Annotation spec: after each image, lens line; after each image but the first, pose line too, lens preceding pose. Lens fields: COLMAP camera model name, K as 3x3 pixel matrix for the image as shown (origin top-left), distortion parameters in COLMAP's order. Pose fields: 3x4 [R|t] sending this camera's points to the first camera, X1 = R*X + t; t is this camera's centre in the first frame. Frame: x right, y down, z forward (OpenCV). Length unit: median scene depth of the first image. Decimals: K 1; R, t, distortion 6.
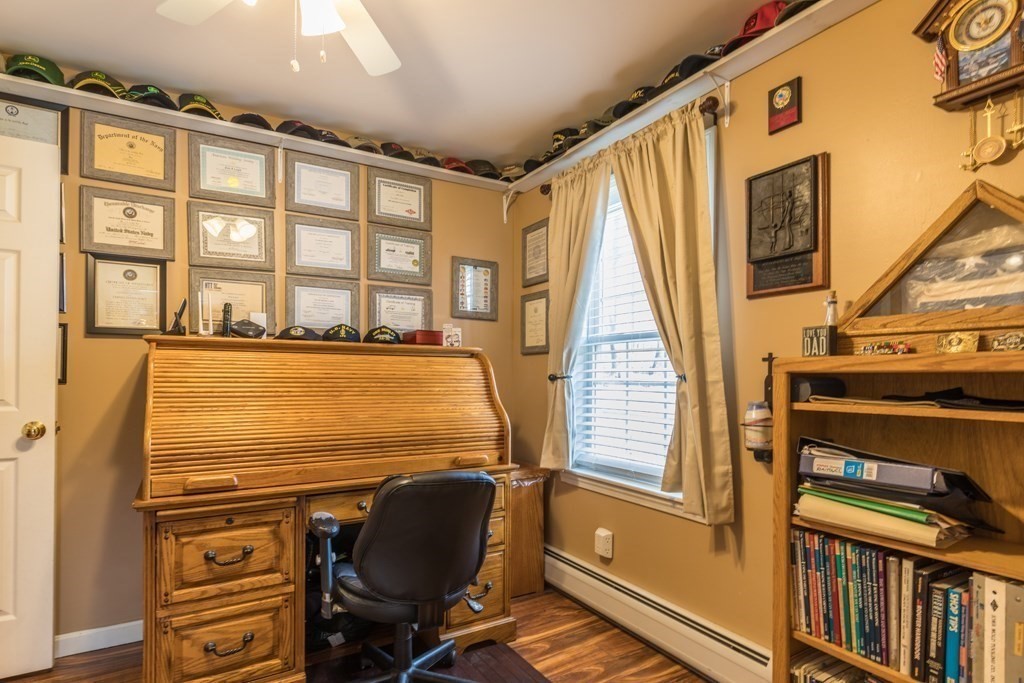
lens RADIAL K [[526.1, 0, 514.1], [0, 526.1, 369.2], [0, 0, 1]] dist [-0.004688, -0.000127]
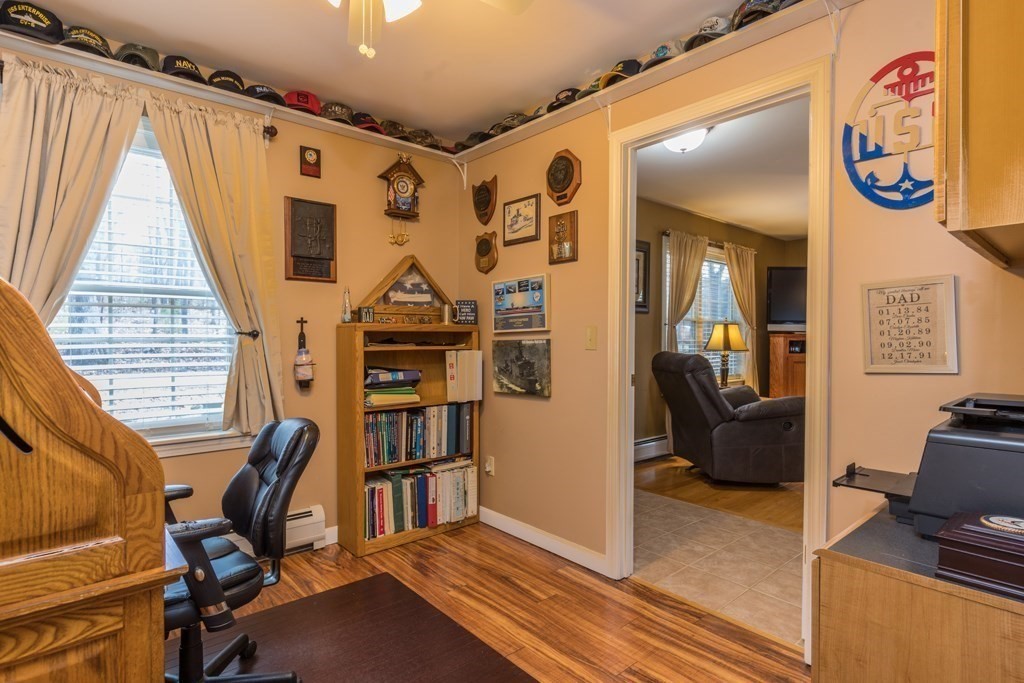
lens RADIAL K [[526.1, 0, 512.5], [0, 526.1, 340.6], [0, 0, 1]] dist [-0.004688, -0.000127]
pose [[-0.182294, -0.015175, 0.983127, -1.458158], [-0.016861, 0.999782, 0.012306, 0.008693], [-0.983100, -0.014333, -0.182510, 0.857027]]
